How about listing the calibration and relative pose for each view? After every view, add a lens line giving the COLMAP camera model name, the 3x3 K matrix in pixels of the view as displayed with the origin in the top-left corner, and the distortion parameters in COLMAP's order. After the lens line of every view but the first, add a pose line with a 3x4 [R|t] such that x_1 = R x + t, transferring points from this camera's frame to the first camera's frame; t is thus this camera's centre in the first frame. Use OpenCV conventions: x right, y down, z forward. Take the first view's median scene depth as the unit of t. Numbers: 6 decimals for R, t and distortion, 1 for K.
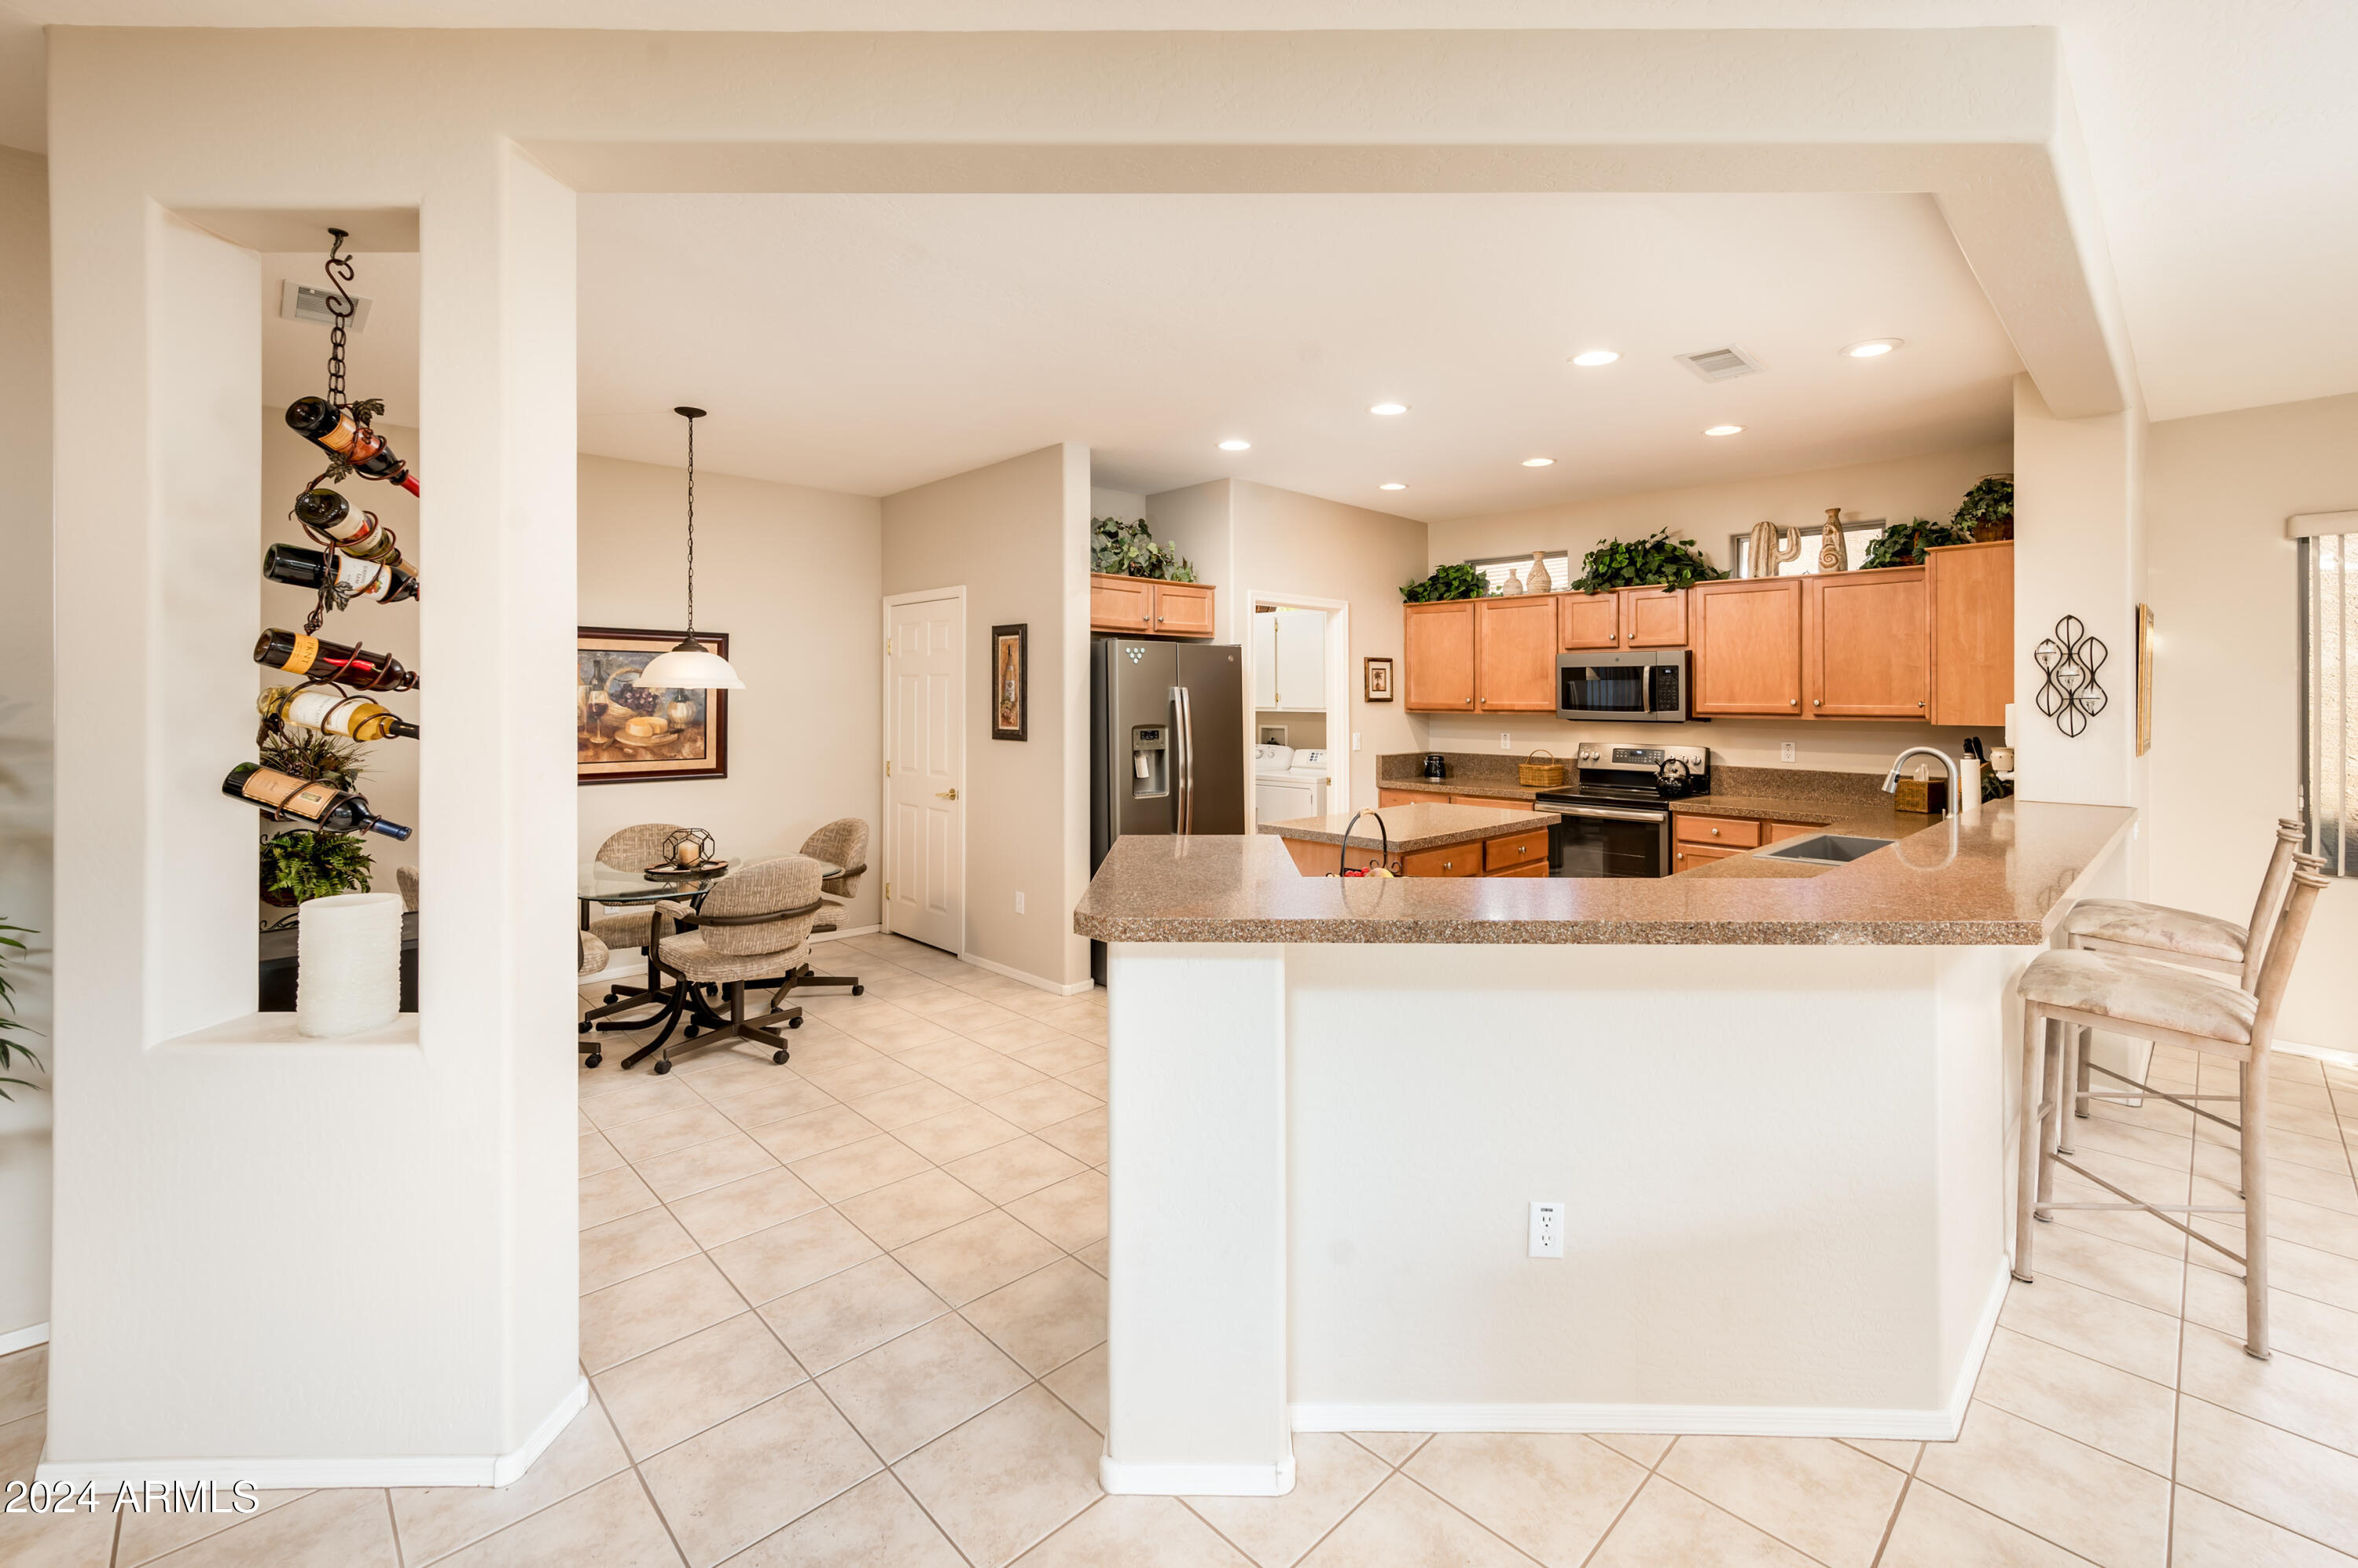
lens RADIAL K [[1010.9, 0, 1187.5], [0, 1010.9, 684.8], [0, 0, 1]] dist [0.000982, 0.001546]
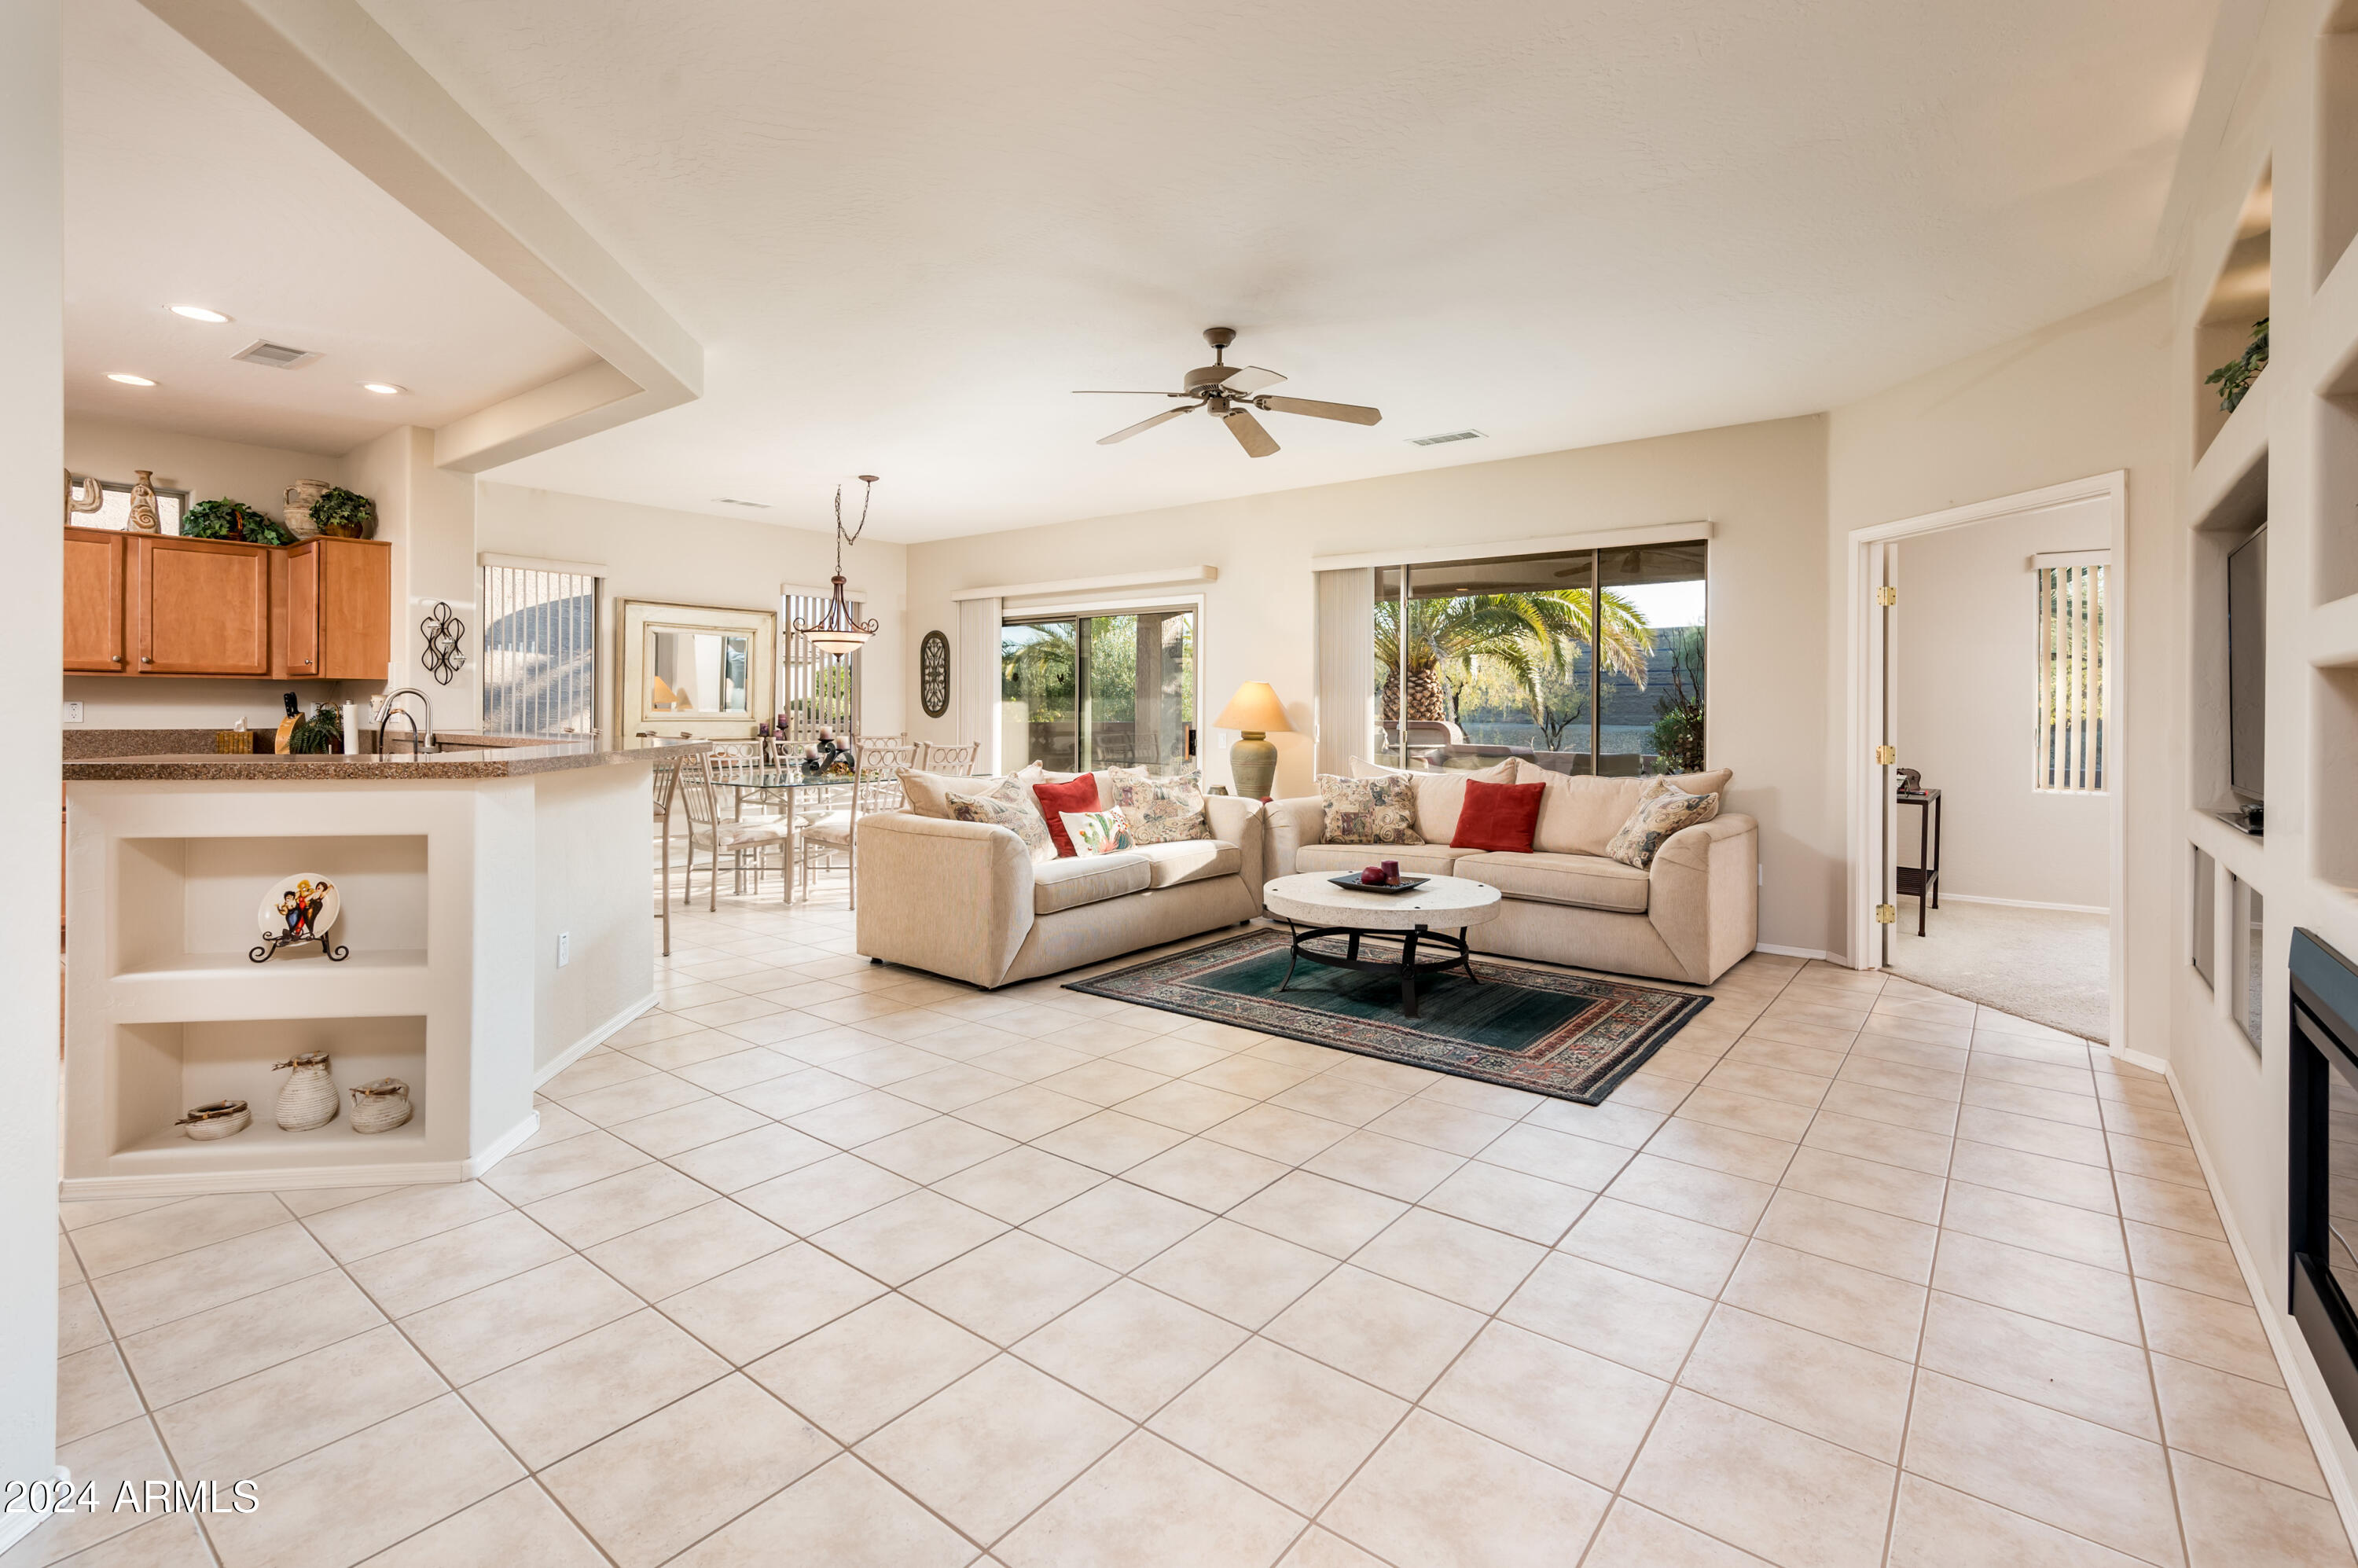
lens RADIAL K [[1063.6, 0, 1224.1], [0, 1063.6, 705.6], [0, 0, 1]] dist [-0.001565, 0.001230]
pose [[-0.133370, 0.000617, 0.991066, -0.548842], [-0.016328, 0.999863, -0.002820, 0.046144], [-0.990932, -0.016558, -0.133342, 0.059877]]
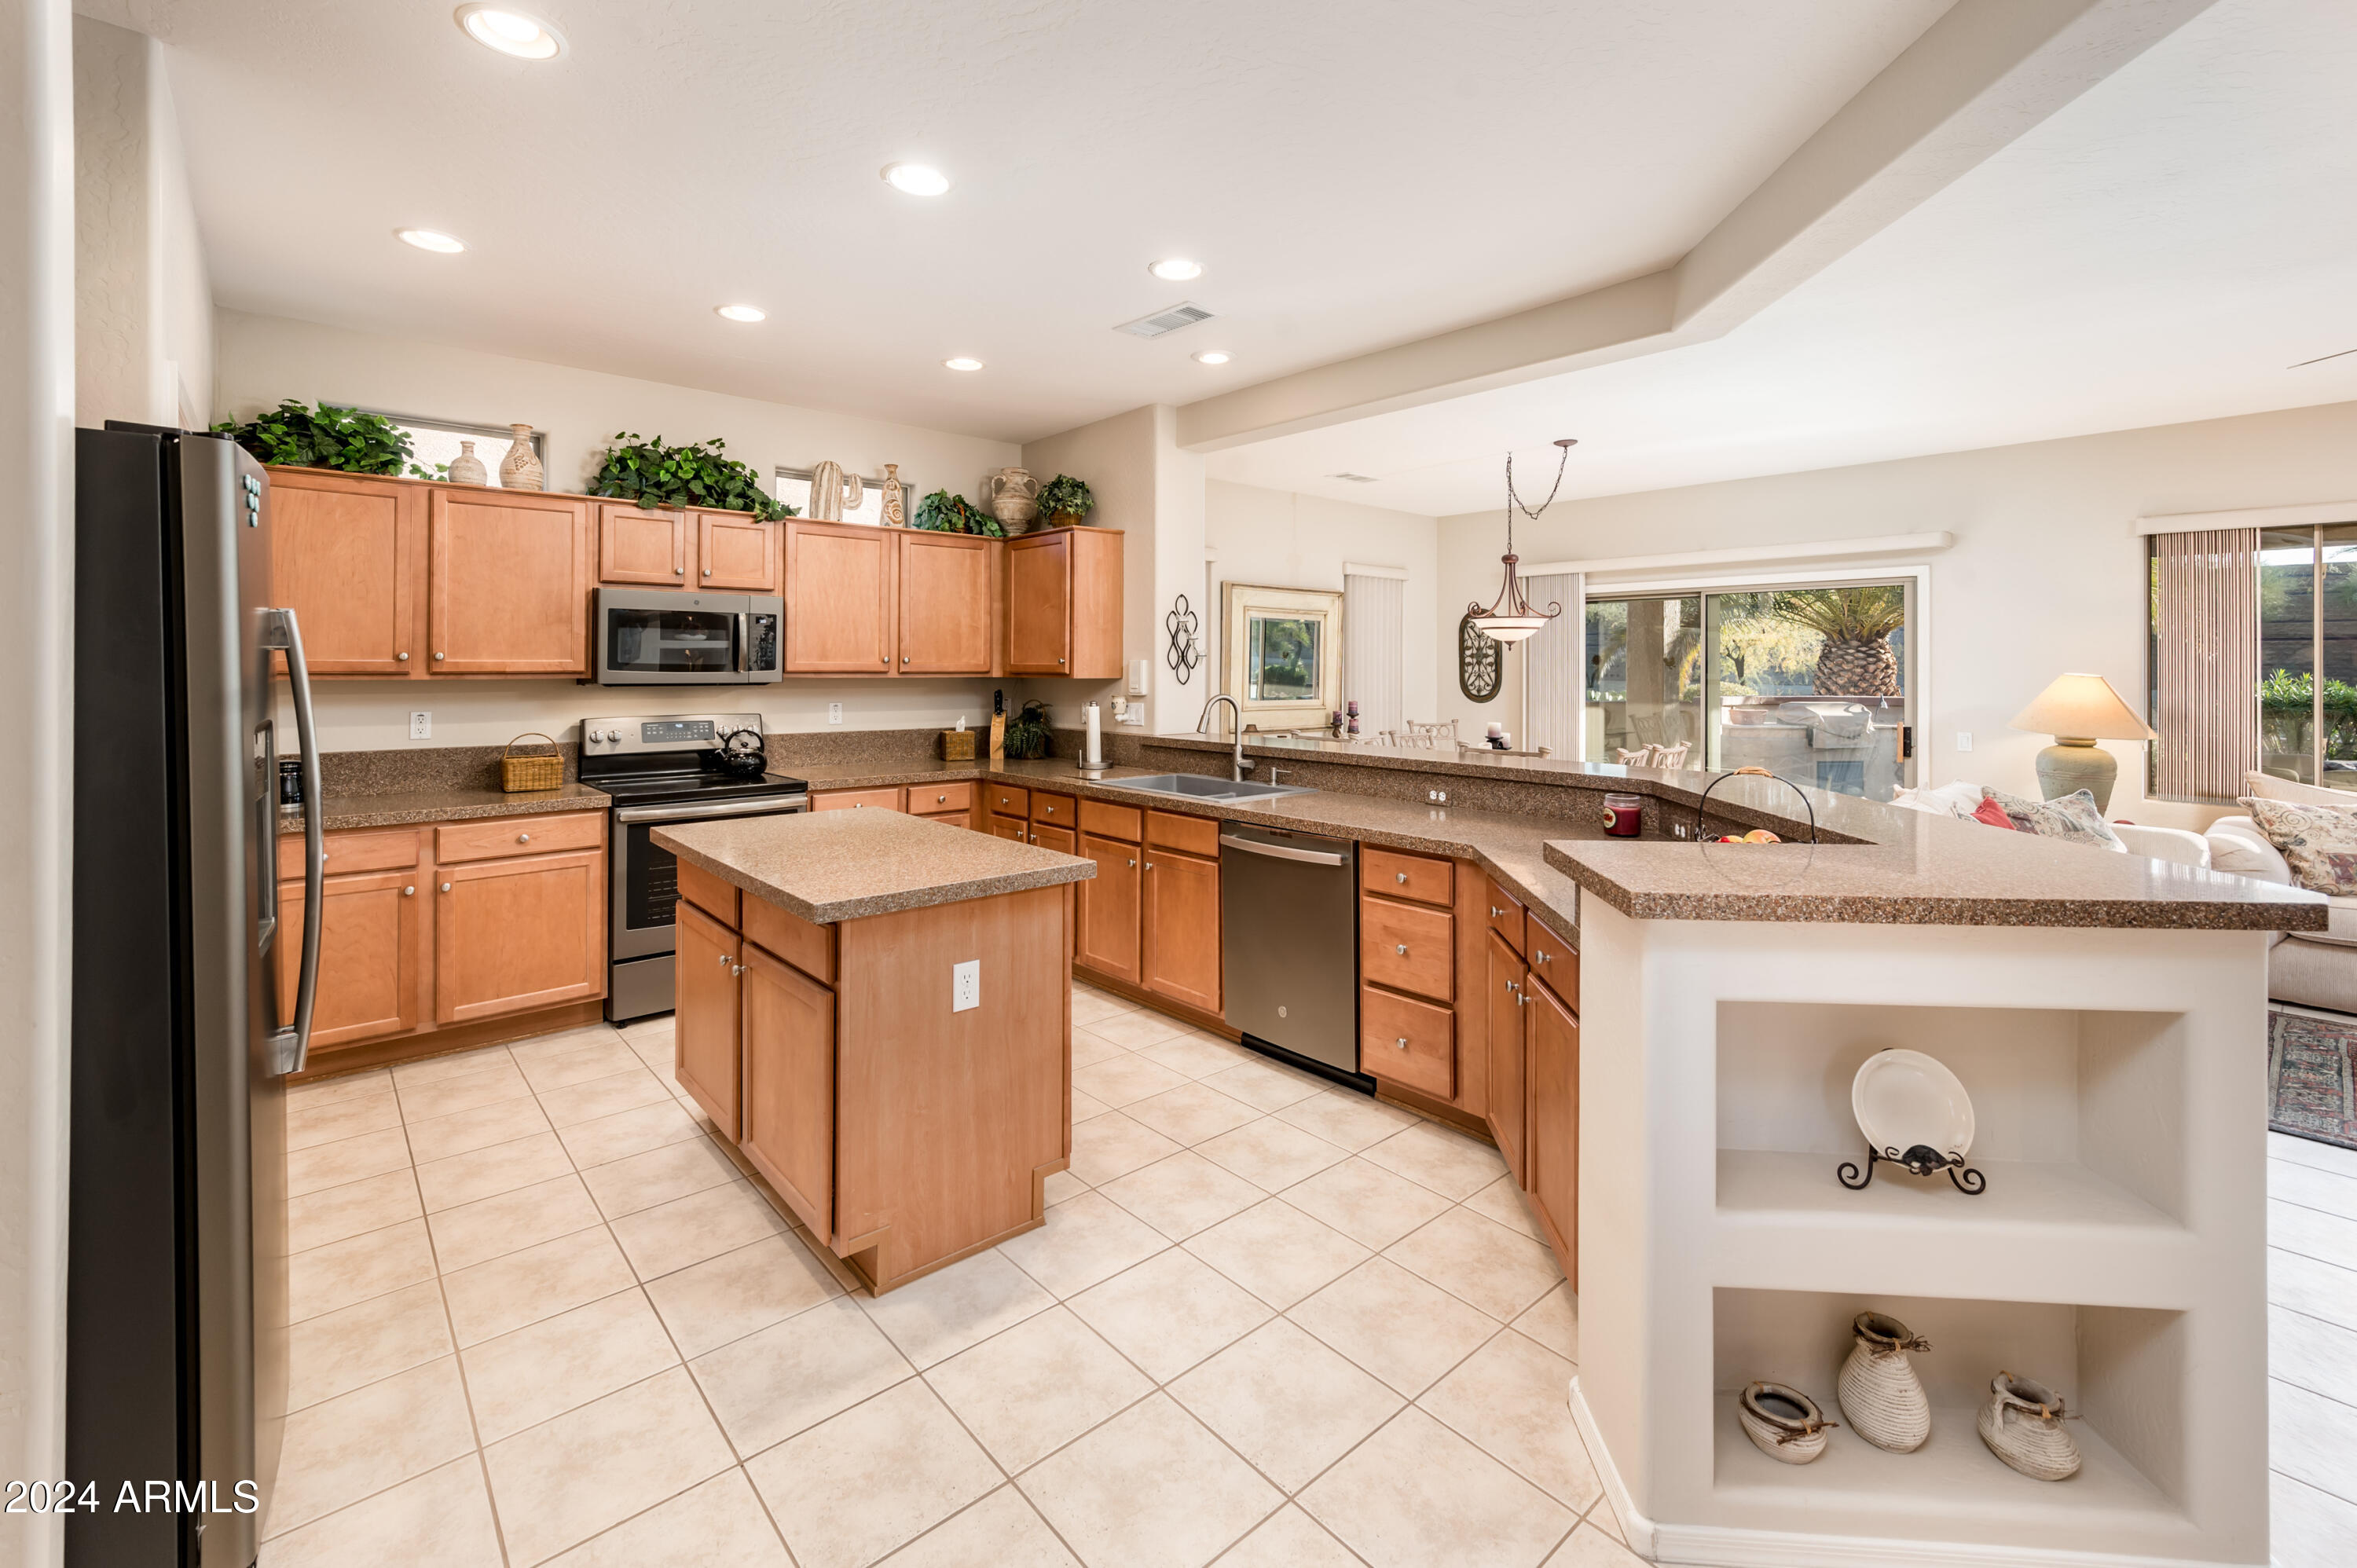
lens RADIAL K [[1010.5, 0, 1221.2], [0, 1010.5, 676.9], [0, 0, 1]] dist [0.000982, 0.001546]
pose [[0.055637, -0.011303, 0.998387, -0.318531], [-0.013845, 0.999831, 0.012091, 0.016607], [-0.998355, -0.014495, 0.055471, 0.601713]]
